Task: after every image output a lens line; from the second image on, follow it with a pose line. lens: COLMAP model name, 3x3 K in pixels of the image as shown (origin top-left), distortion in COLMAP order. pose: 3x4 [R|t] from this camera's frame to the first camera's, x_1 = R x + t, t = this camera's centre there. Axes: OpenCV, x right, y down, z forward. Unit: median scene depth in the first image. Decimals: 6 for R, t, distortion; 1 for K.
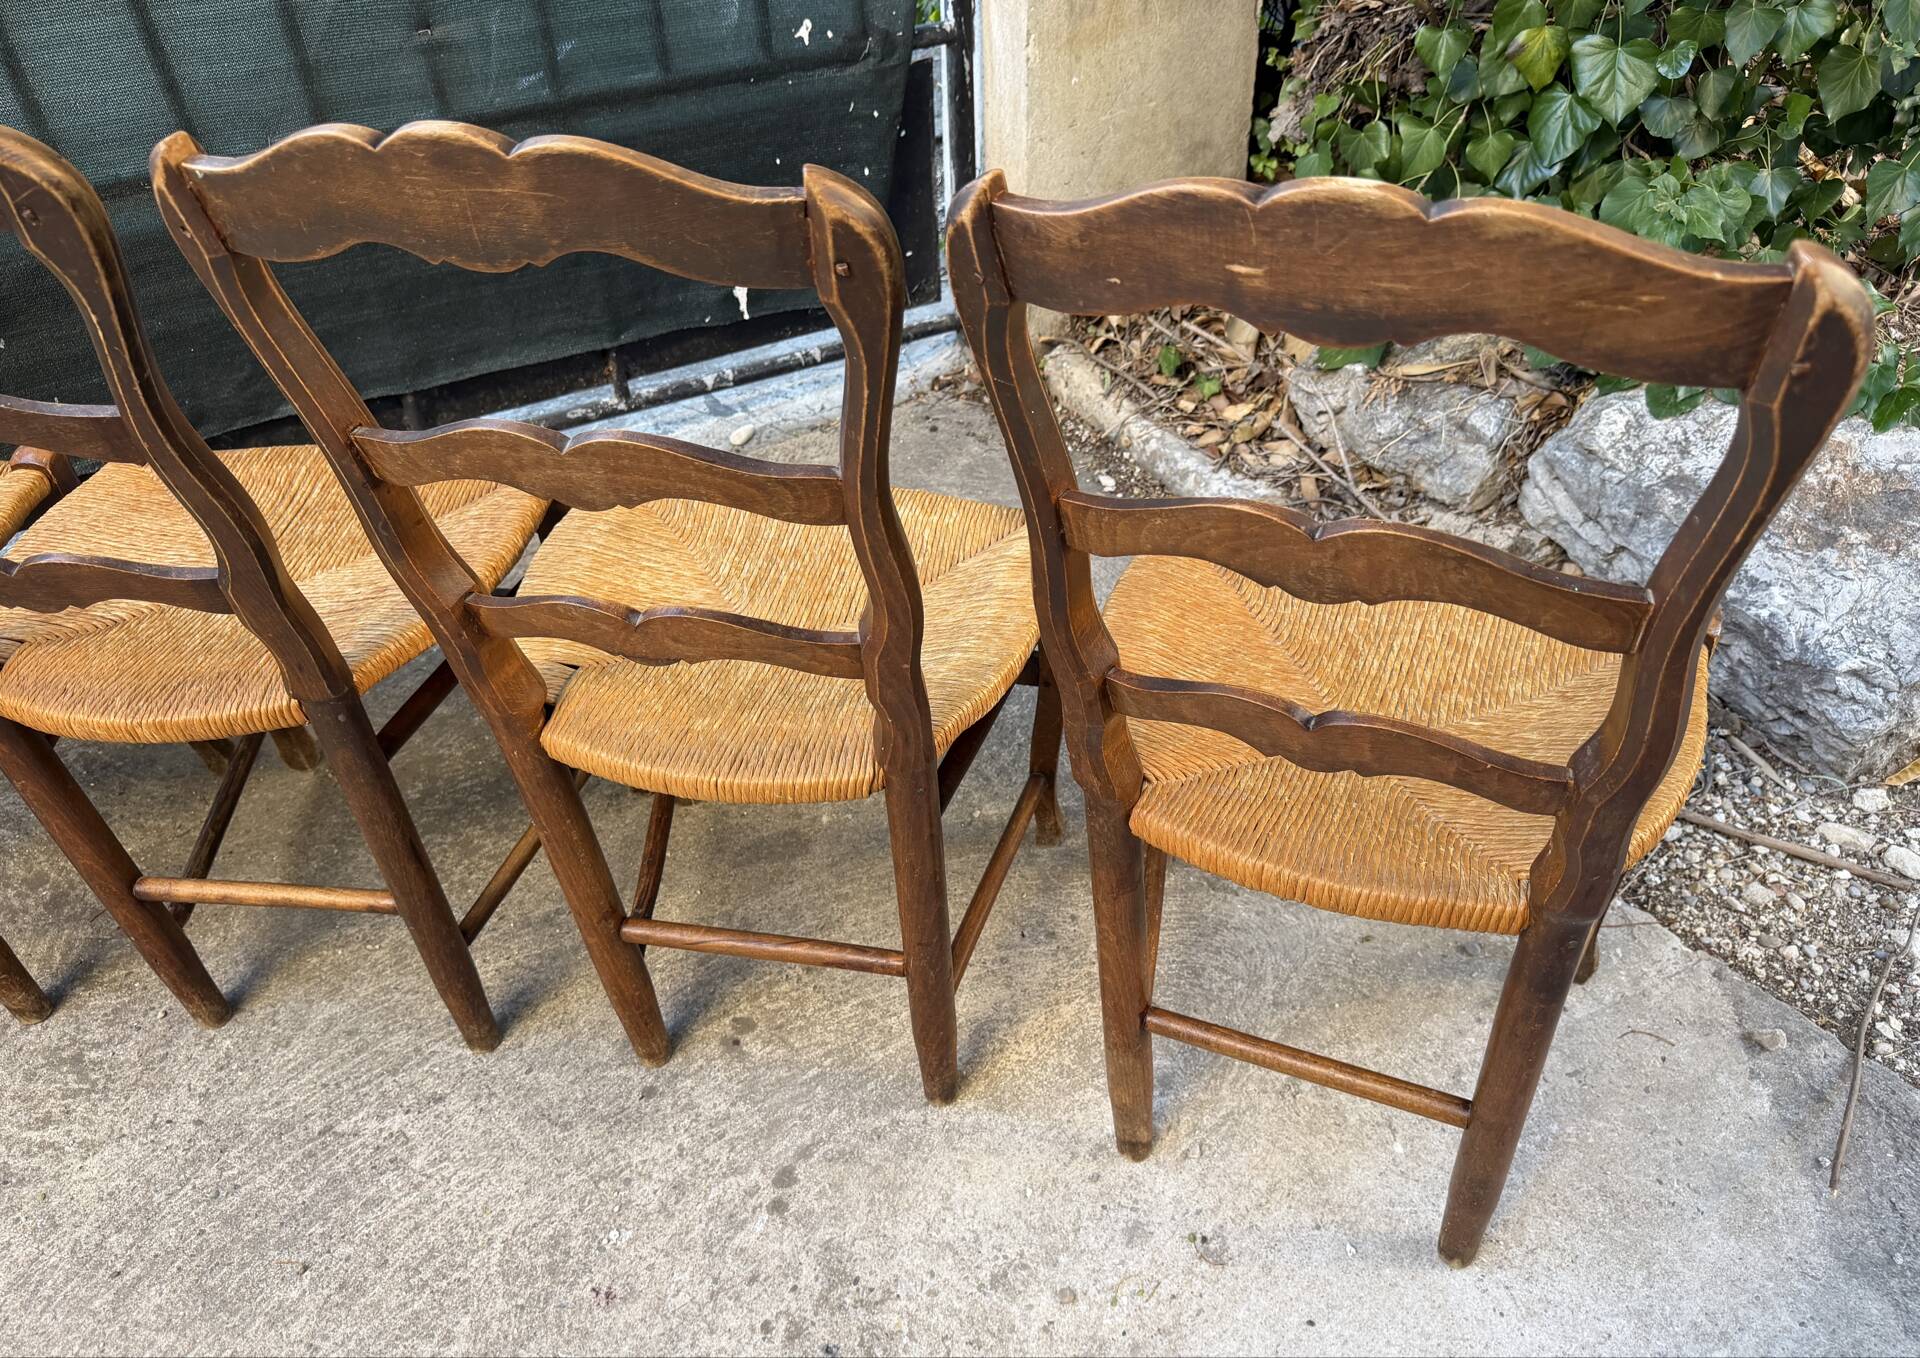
lens RADIAL K [[1411.2, 0, 978.3], [0, 1411.2, 683.6], [0, 0, 1]] dist [0.016286, -0.035038]
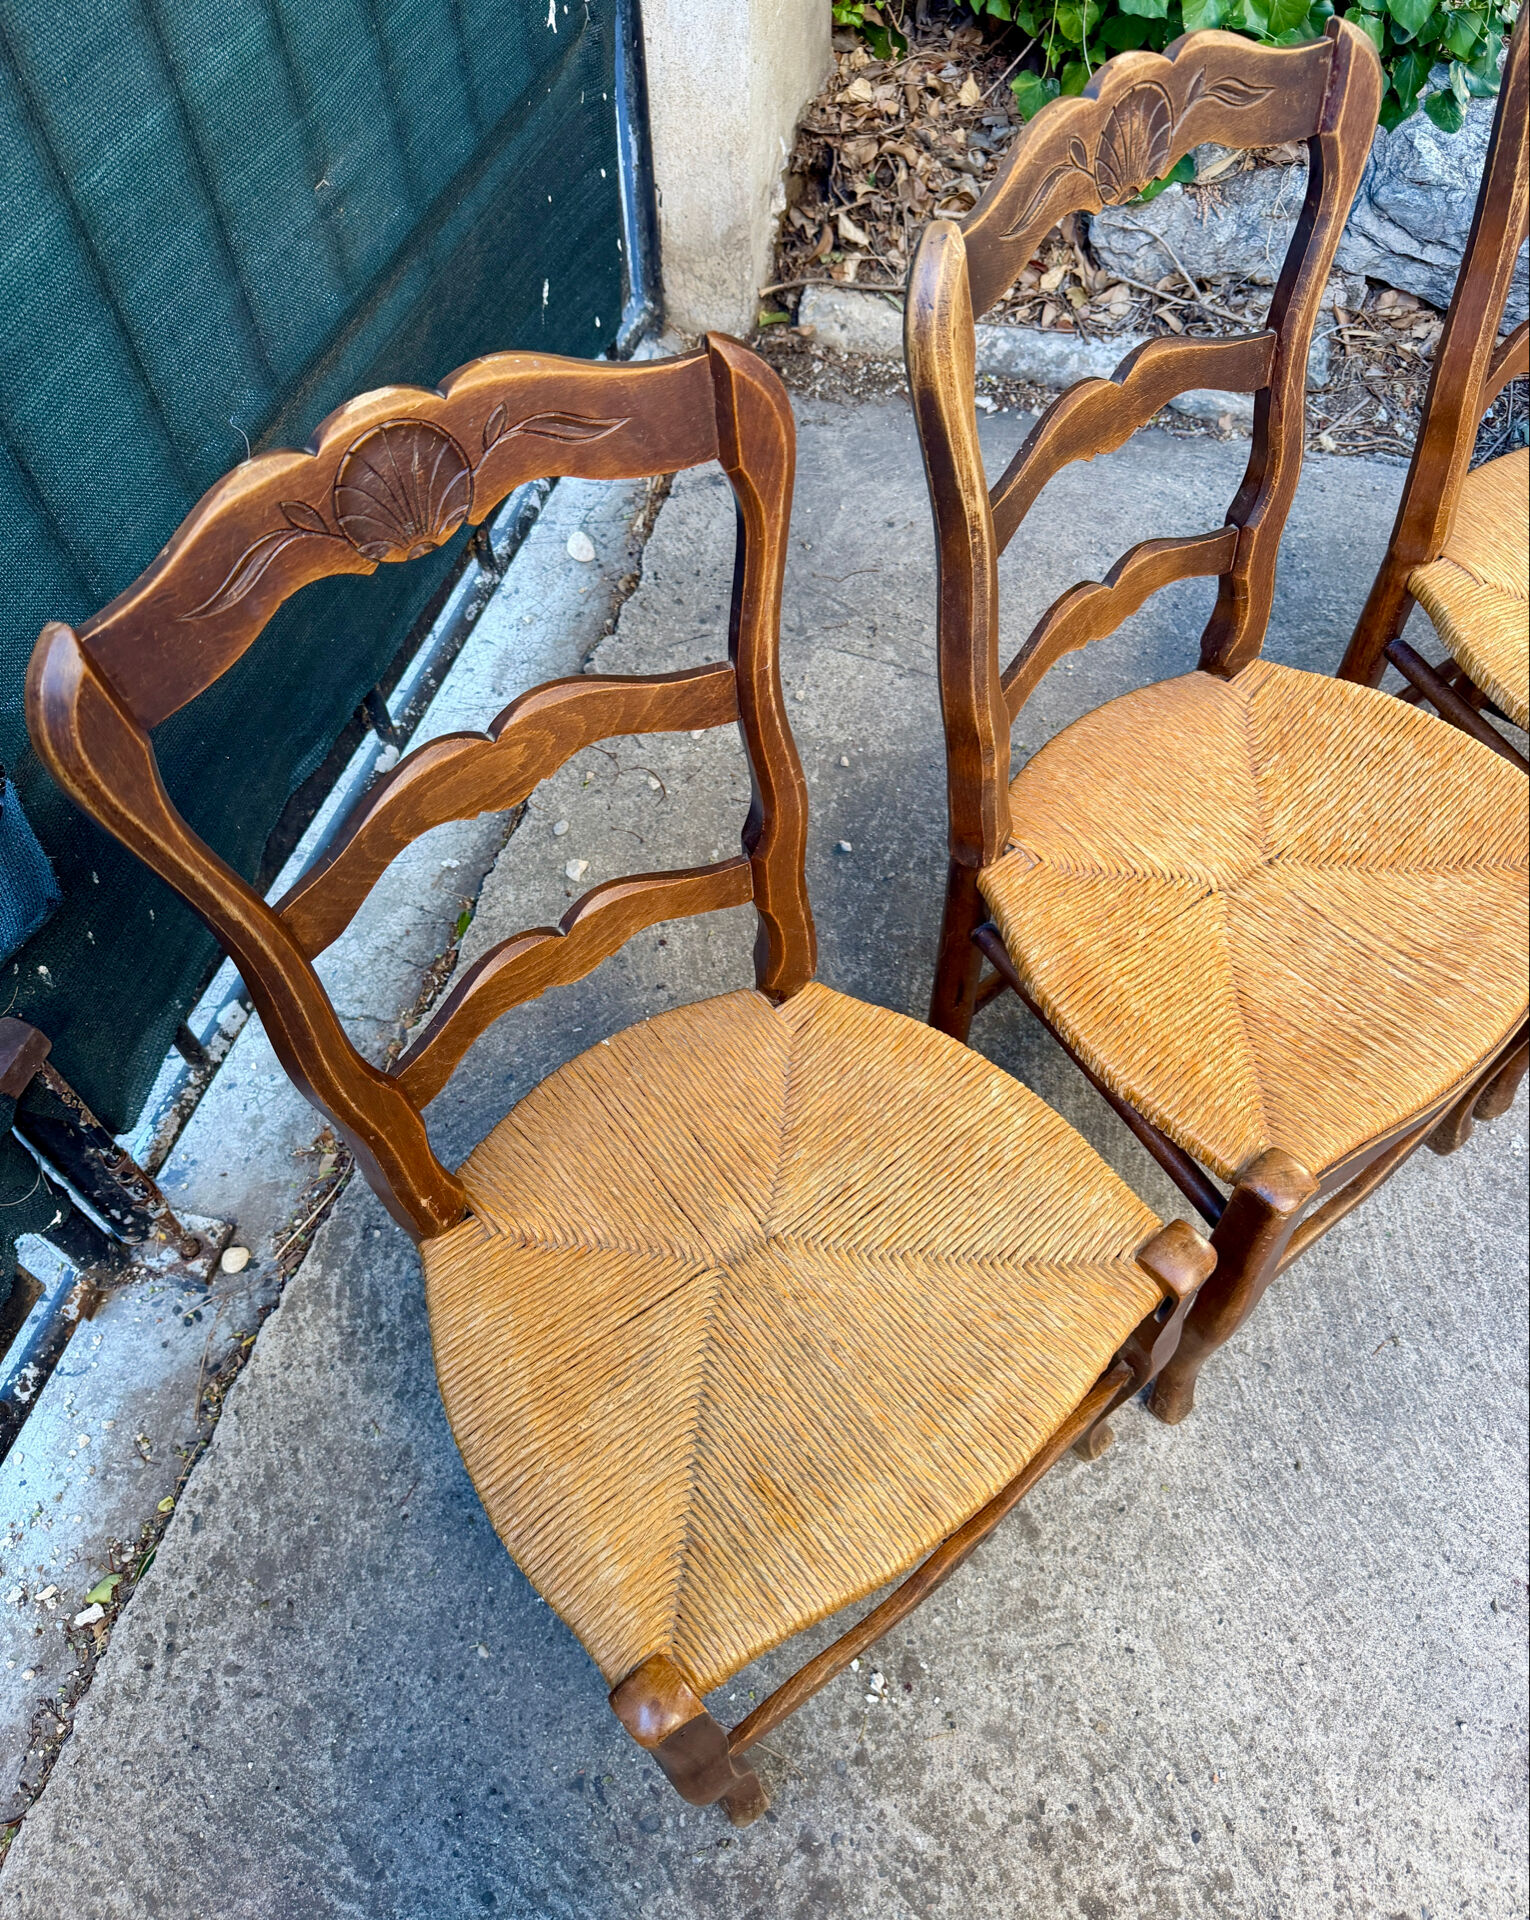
lens RADIAL K [[1471.5, 0, 746.7], [0, 1471.5, 1005.6], [0, 0, 1]] dist [0.015037, -0.038730]
pose [[0.712640, -0.585449, 0.386514, -0.850434], [0.451852, 0.804511, 0.385478, -0.353098], [-0.536632, -0.100060, 0.837863, 0.249630]]
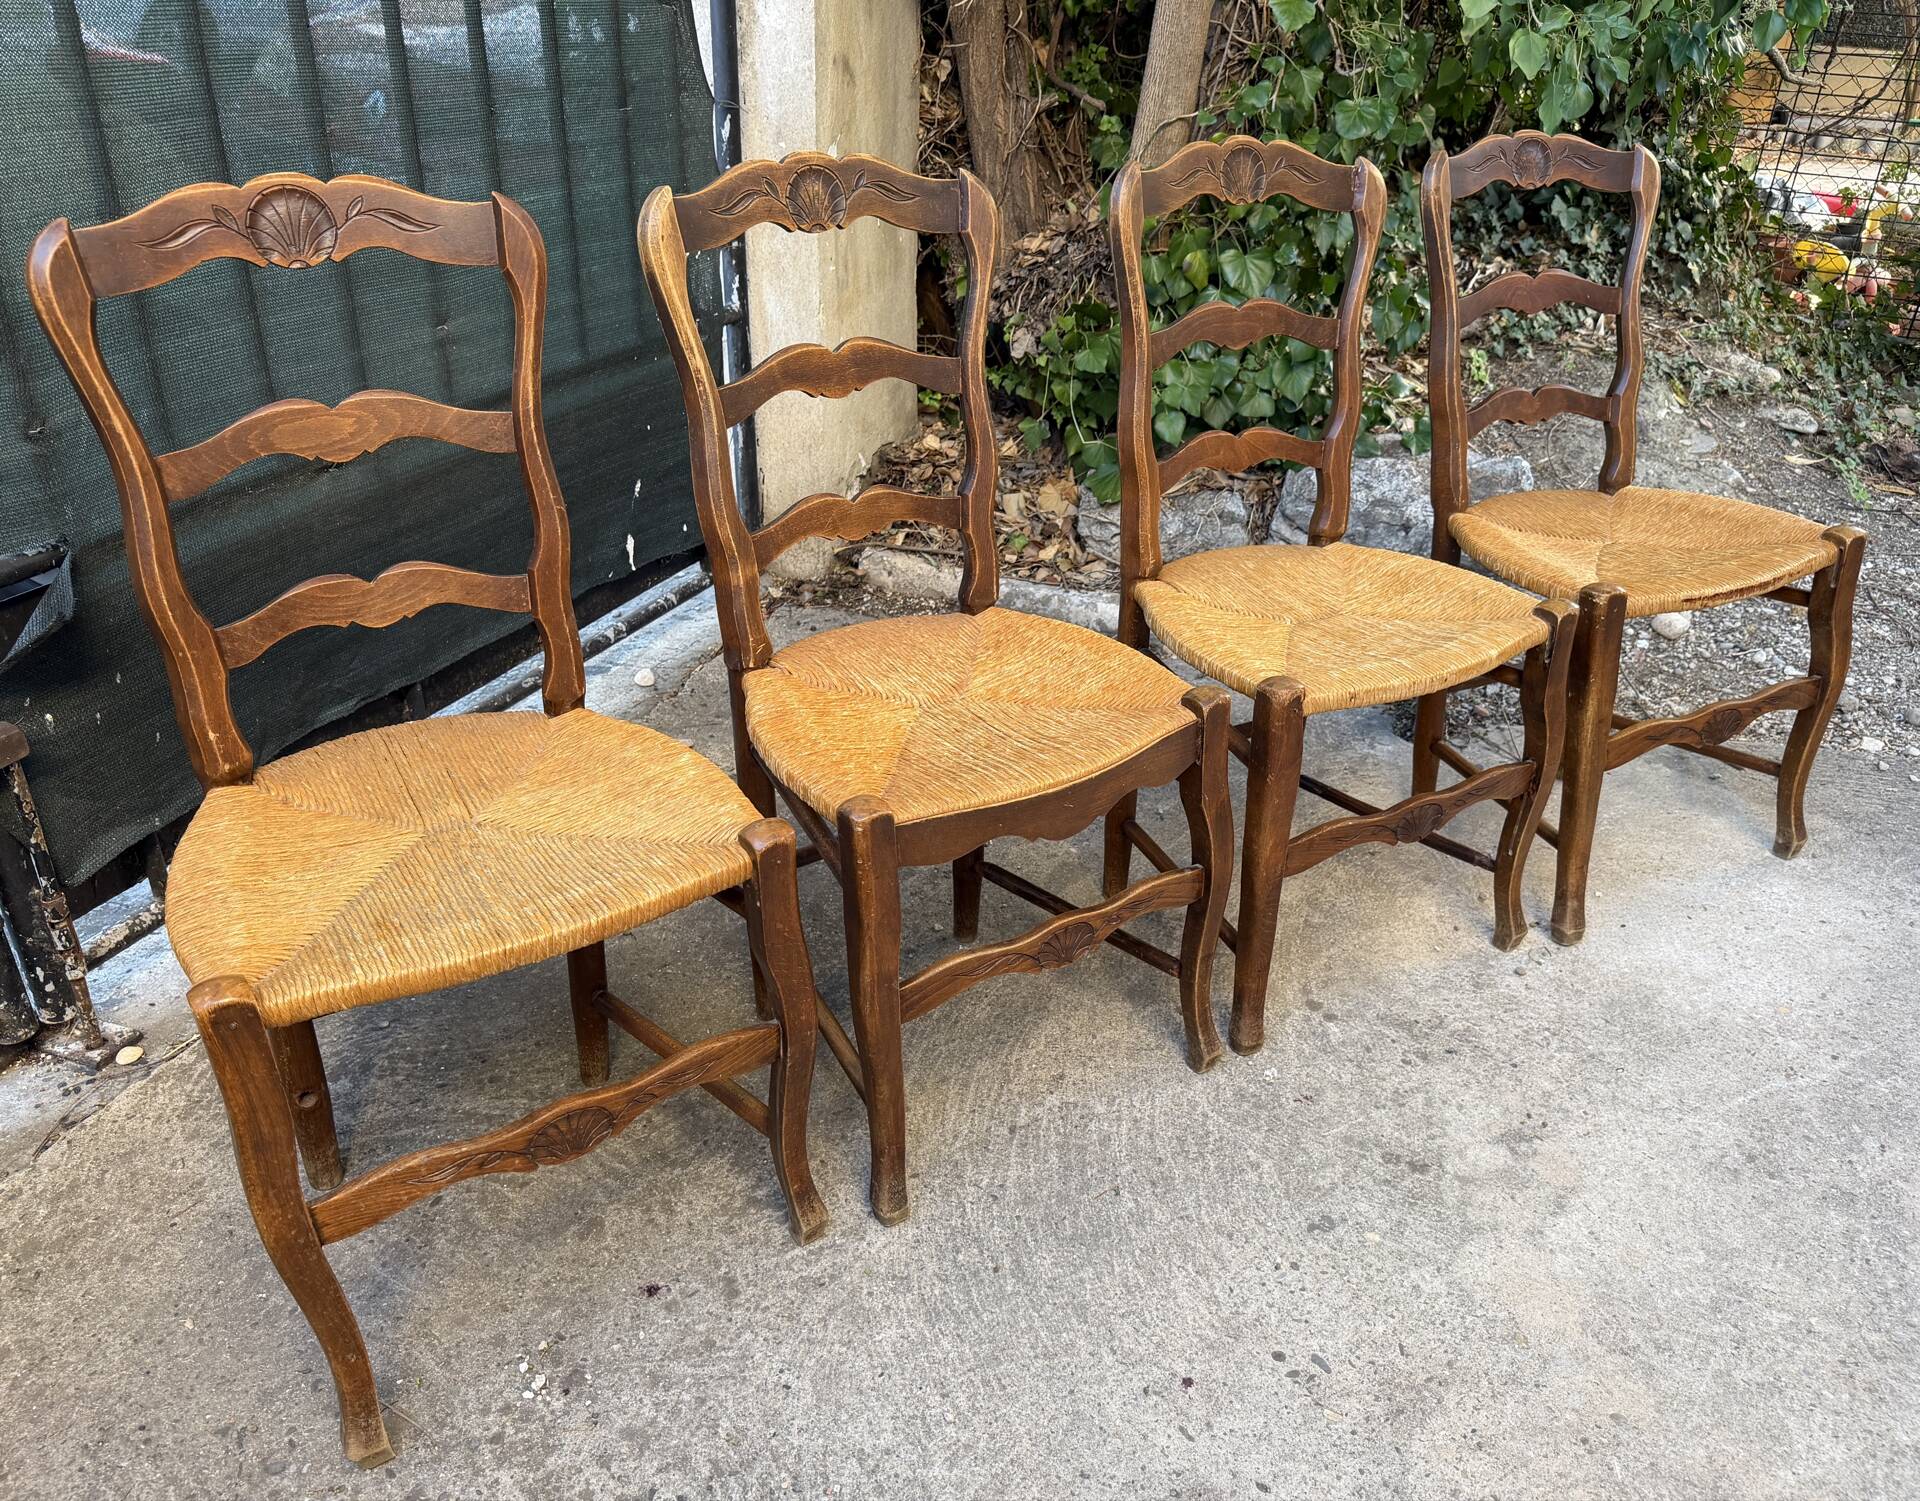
lens RADIAL K [[1498.7, 0, 991.8], [0, 1498.7, 772.5], [0, 0, 1]] dist [0.052876, -0.089916]
pose [[0.774967, -0.263405, 0.574495, -0.905610], [0.371755, 0.925105, -0.077321, 0.107571], [-0.511101, 0.273492, 0.814848, -0.068457]]
